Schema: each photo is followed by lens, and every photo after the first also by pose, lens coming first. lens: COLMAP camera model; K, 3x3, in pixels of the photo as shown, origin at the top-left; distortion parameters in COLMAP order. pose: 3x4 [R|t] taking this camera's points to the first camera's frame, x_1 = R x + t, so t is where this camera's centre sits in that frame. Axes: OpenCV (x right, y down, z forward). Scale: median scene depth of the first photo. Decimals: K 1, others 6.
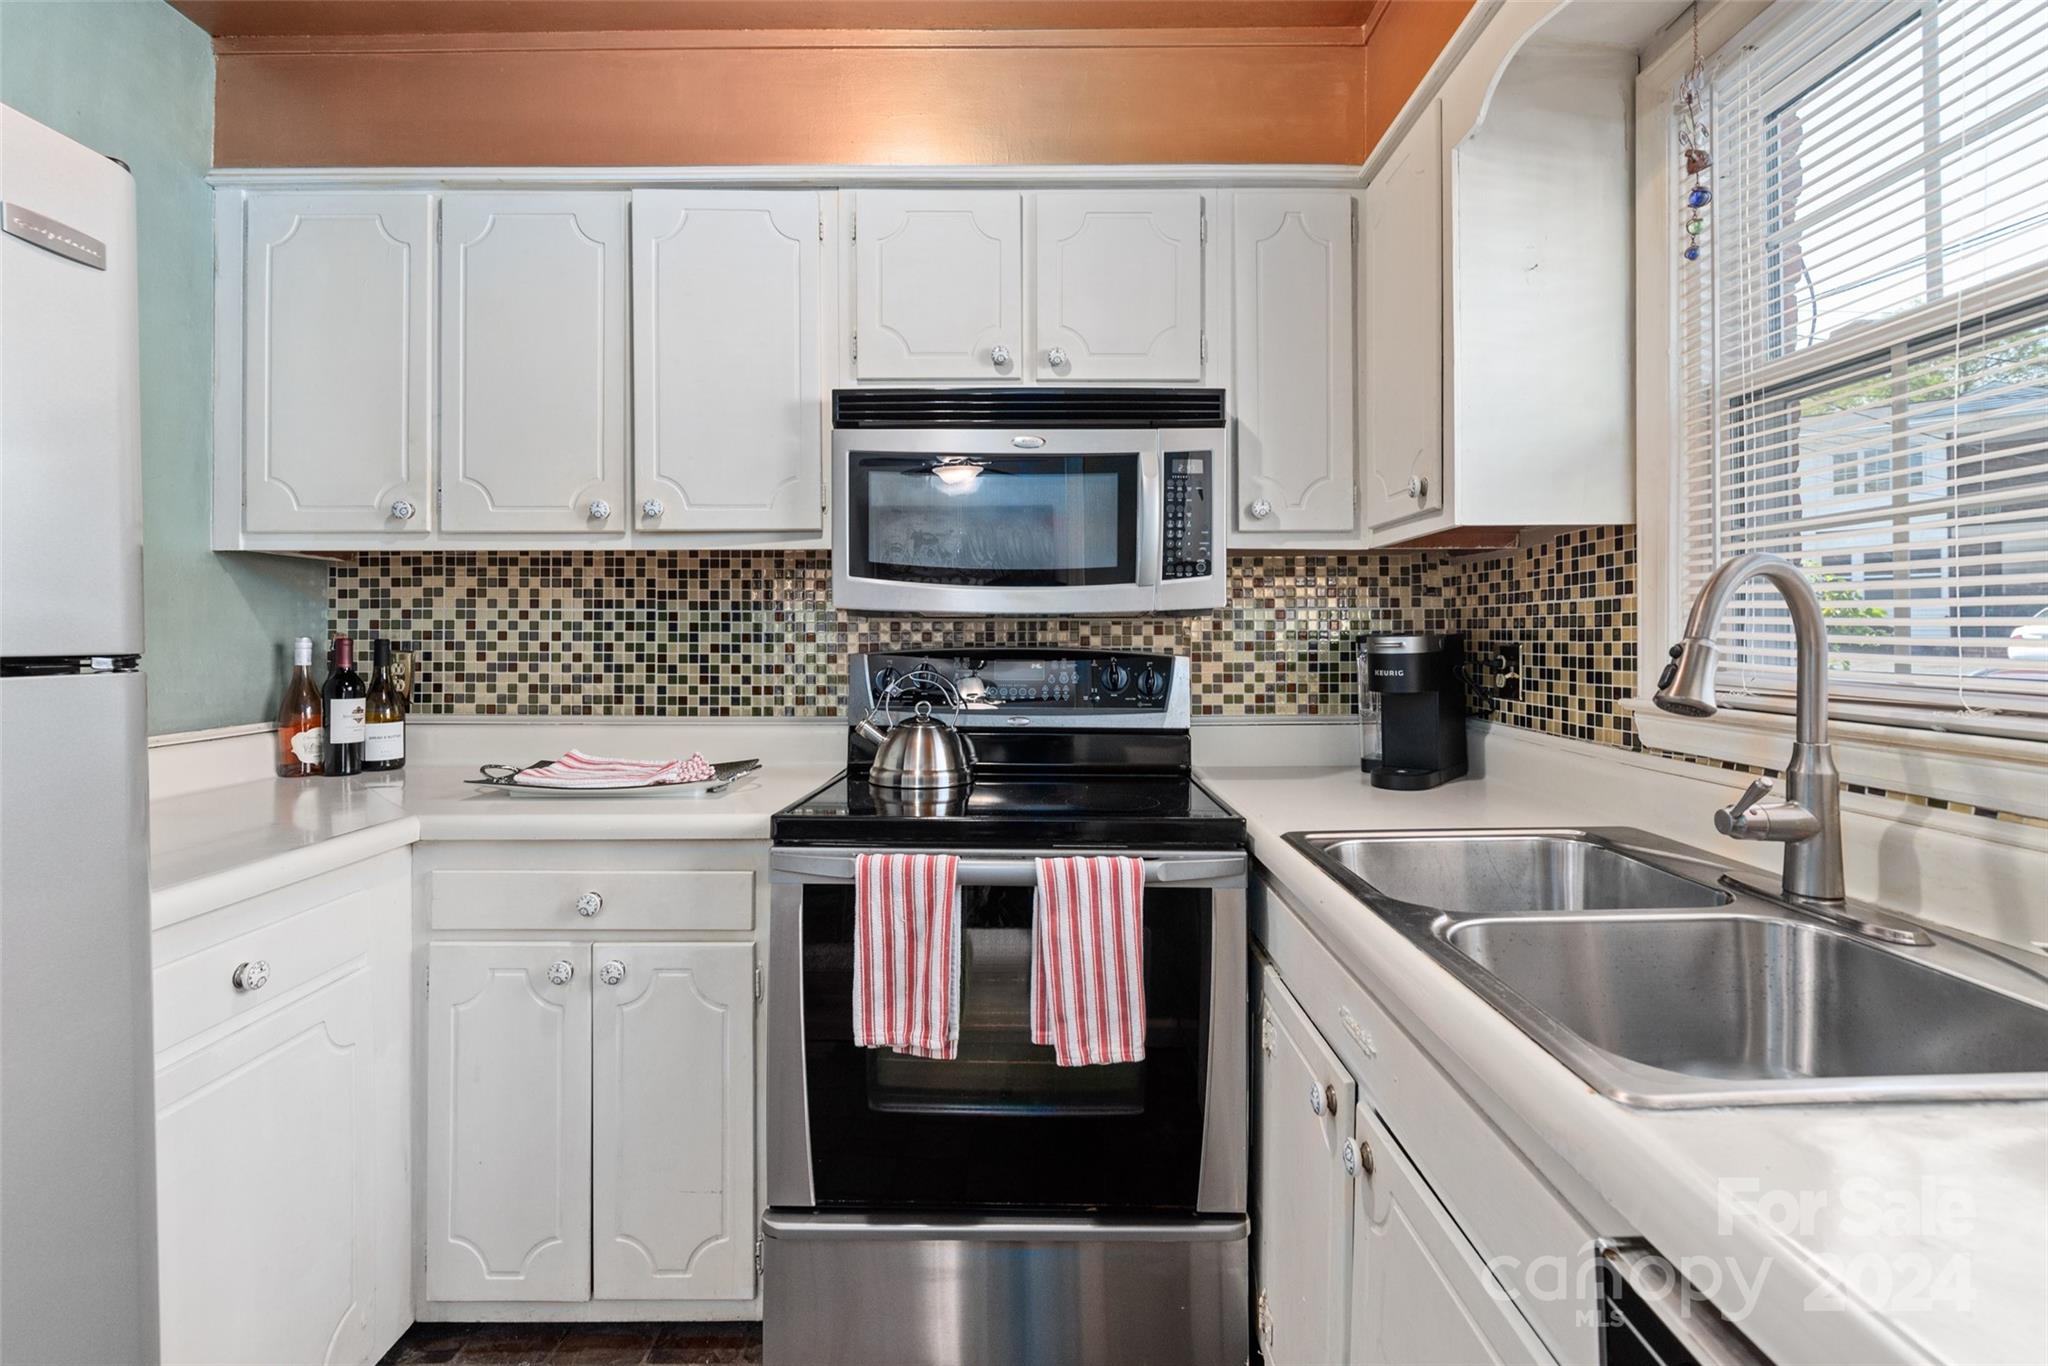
lens RADIAL K [[915.7, 0, 1029.5], [0, 915.7, 631.8], [0, 0, 1]] dist [-0.000309, 0.000297]
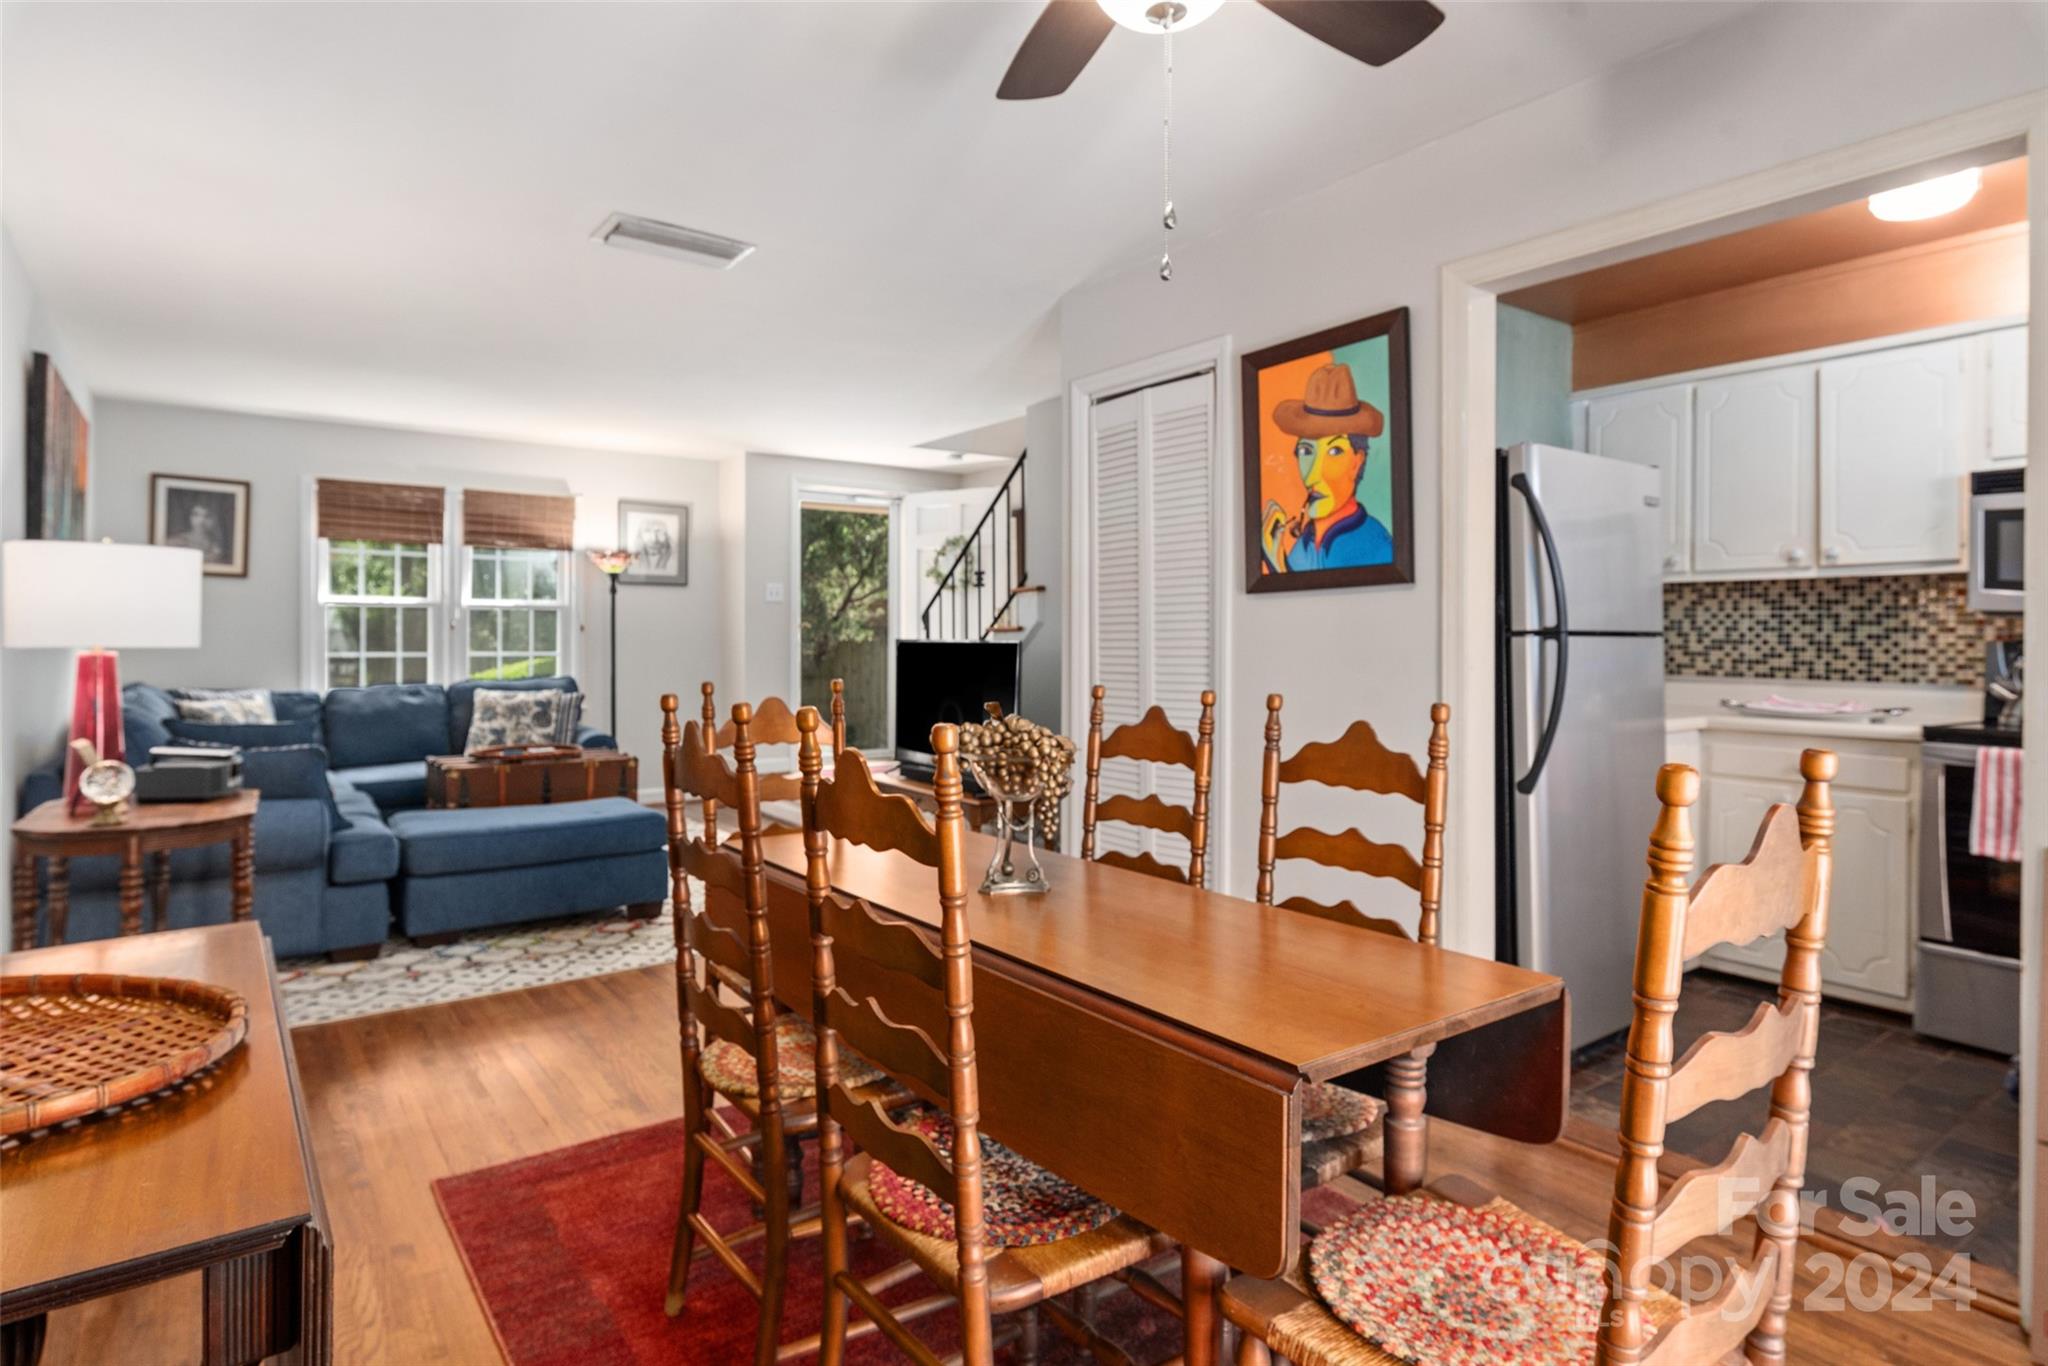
lens RADIAL K [[1100.4, 0, 1031.0], [0, 1100.4, 641.0], [0, 0, 1]] dist [0.001073, 0.000692]
pose [[0.596237, 0.008139, -0.802767, 0.284035], [0.000151, 0.999947, 0.010251, 0.005965], [0.802808, -0.006233, 0.596205, -1.175023]]
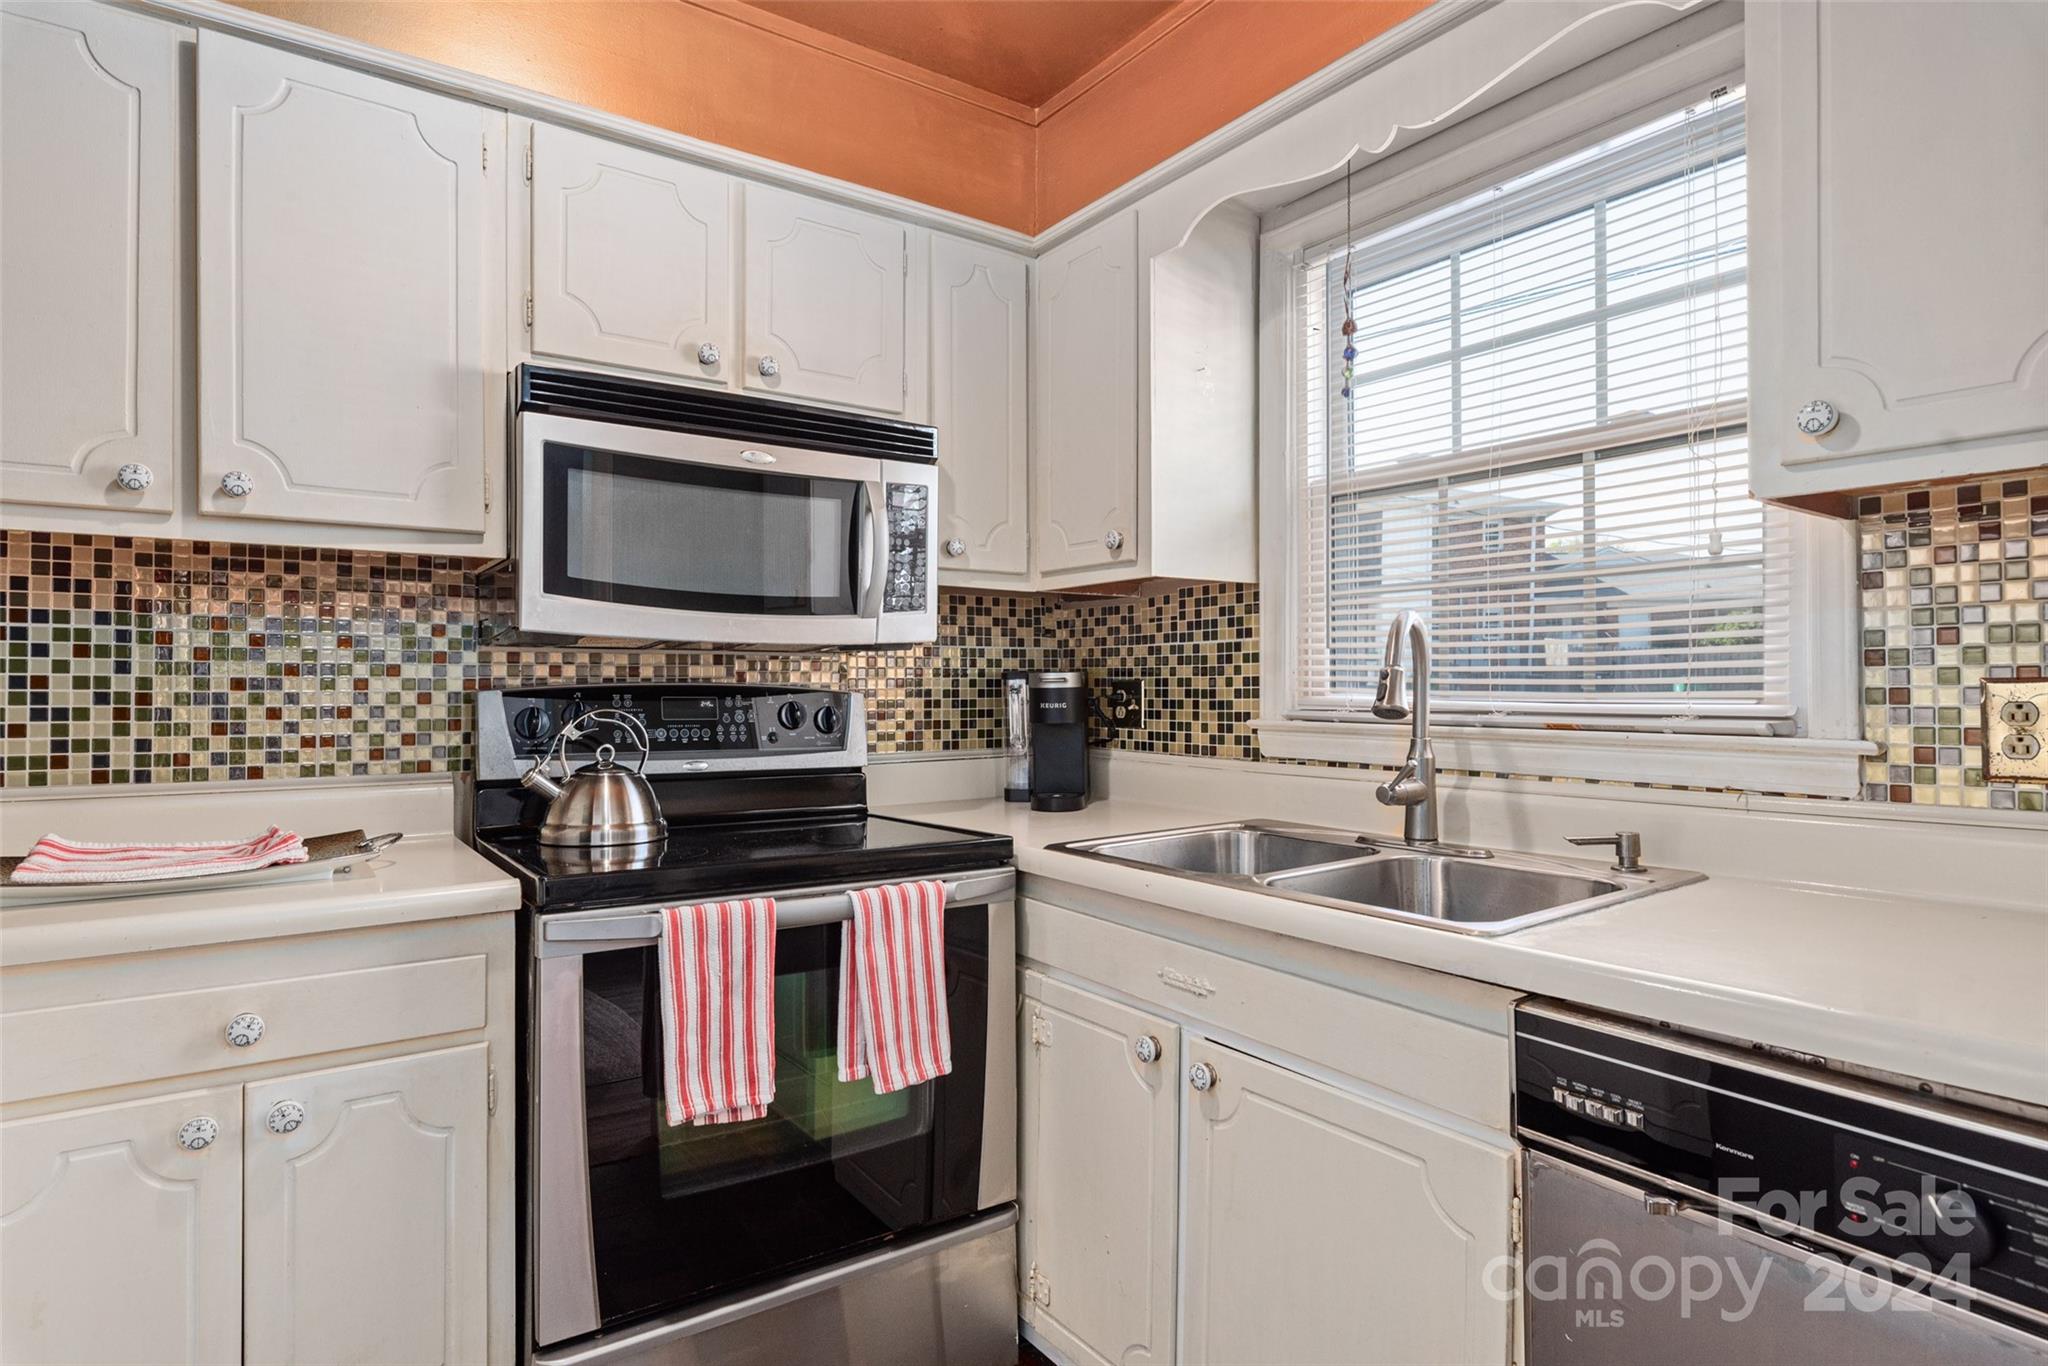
lens RADIAL K [[1096.5, 0, 1014.4], [0, 1096.5, 683.9], [0, 0, 1]] dist [-0.001333, 0.000015]
pose [[0.818373, 0.002054, 0.574684, -0.340580], [-0.002513, 0.999997, 0.000006, 0.016305], [-0.574682, -0.001449, 0.818376, -0.040195]]
